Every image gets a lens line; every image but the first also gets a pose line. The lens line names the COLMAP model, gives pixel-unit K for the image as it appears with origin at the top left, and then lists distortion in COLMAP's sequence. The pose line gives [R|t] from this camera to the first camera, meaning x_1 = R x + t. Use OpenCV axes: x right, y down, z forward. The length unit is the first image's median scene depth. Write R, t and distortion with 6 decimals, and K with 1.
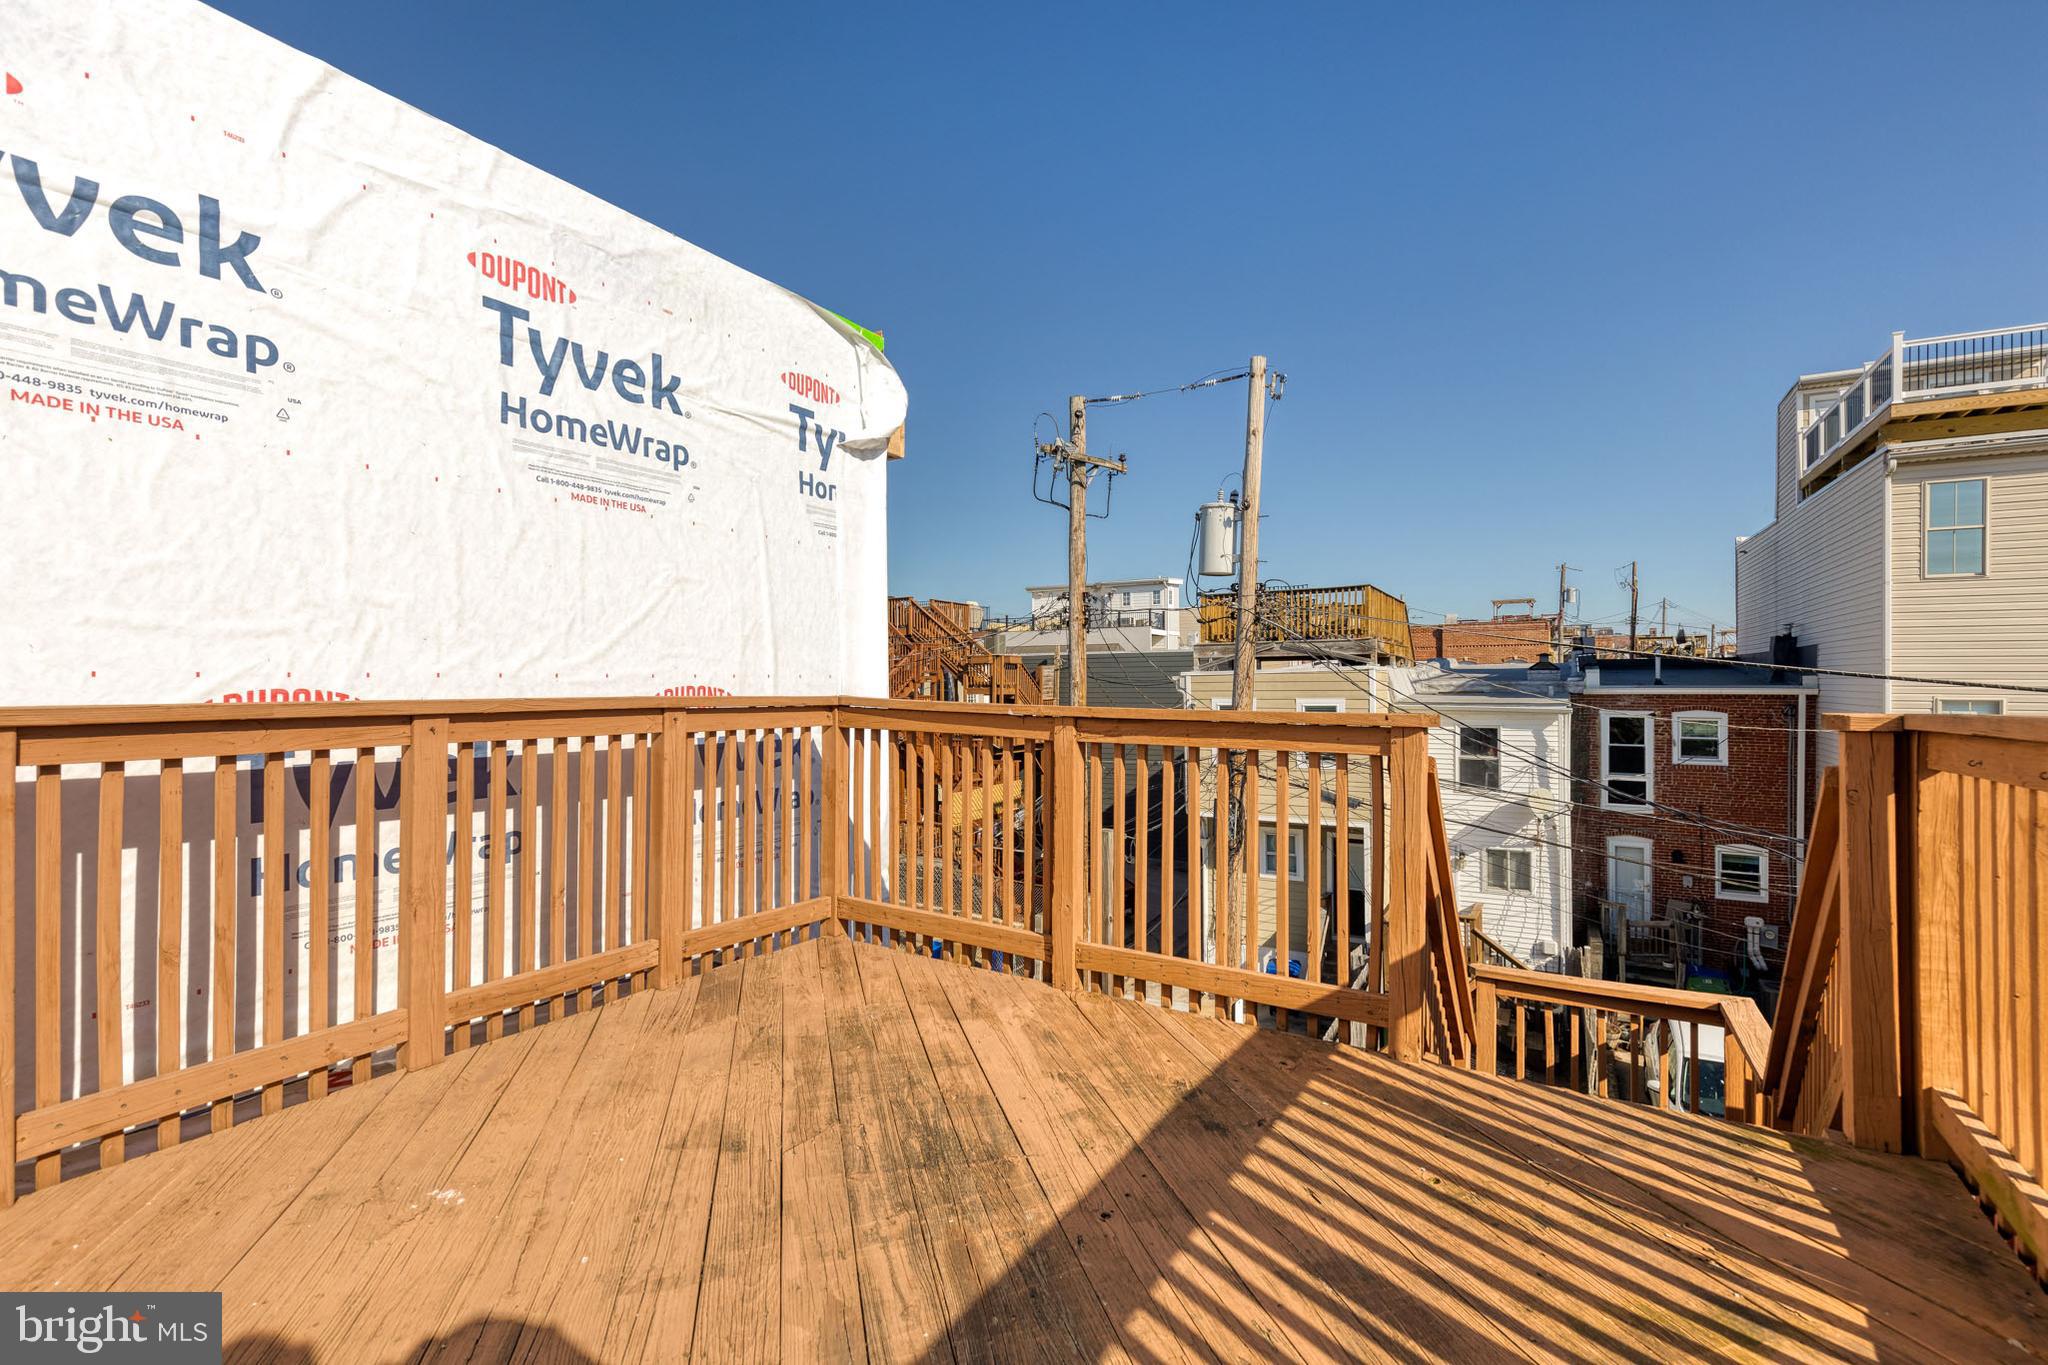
lens RADIAL K [[935.0, 0, 1035.7], [0, 935.0, 658.2], [0, 0, 1]] dist [0.003398, -0.000458]
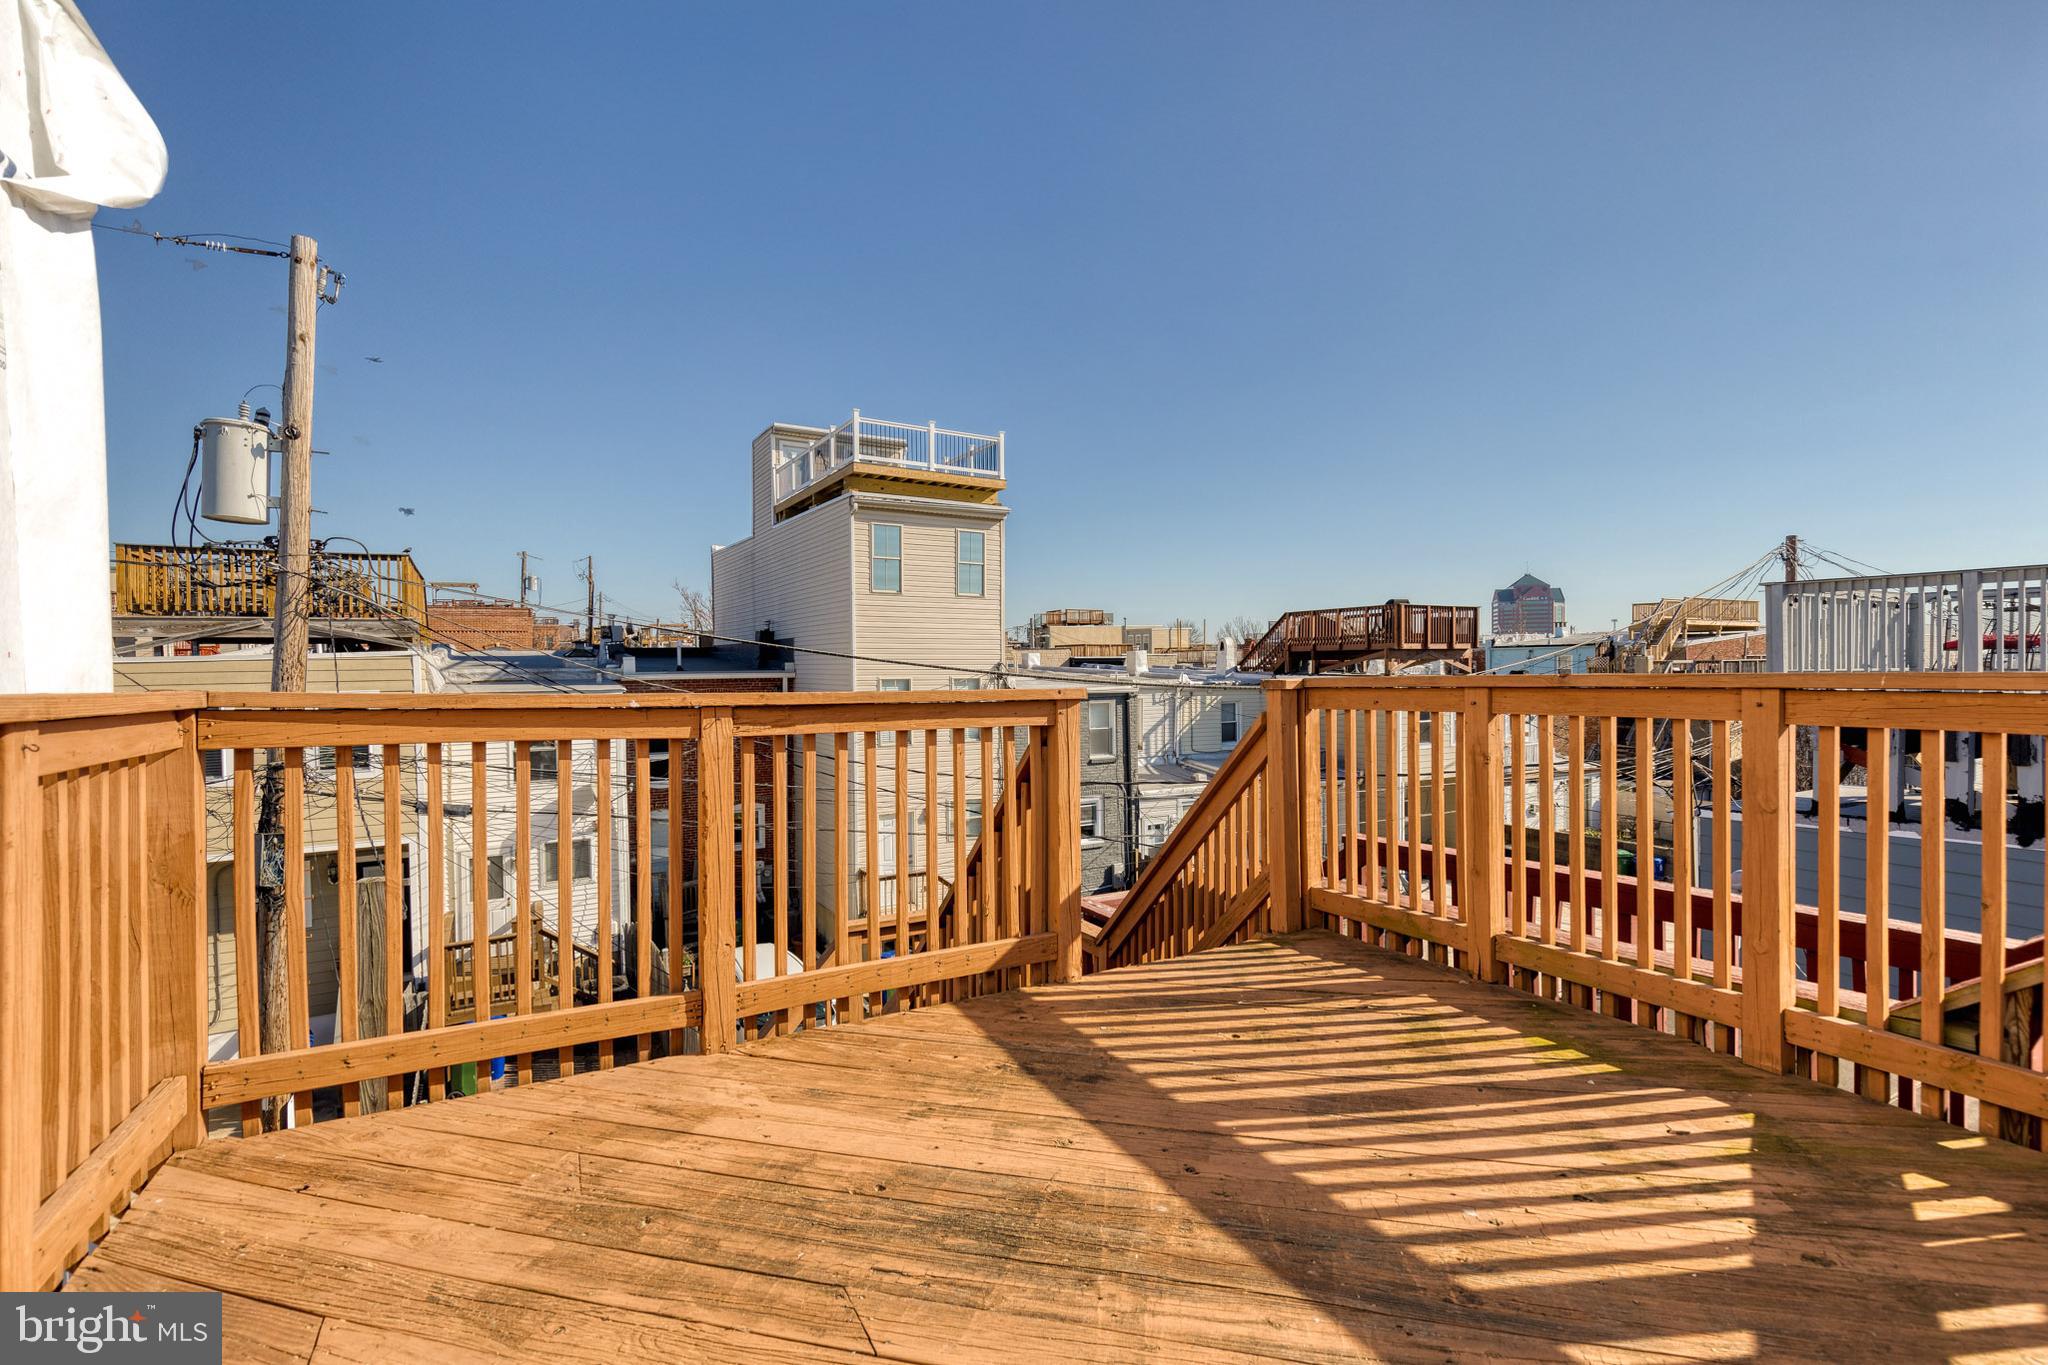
lens RADIAL K [[955.8, 0, 1024.6], [0, 955.8, 655.1], [0, 0, 1]] dist [0.014134, -0.000553]
pose [[0.466650, 0.007199, 0.884413, -0.196195], [-0.014507, 0.999895, -0.000485, 0.005496], [-0.884323, -0.012604, 0.466705, 0.137388]]
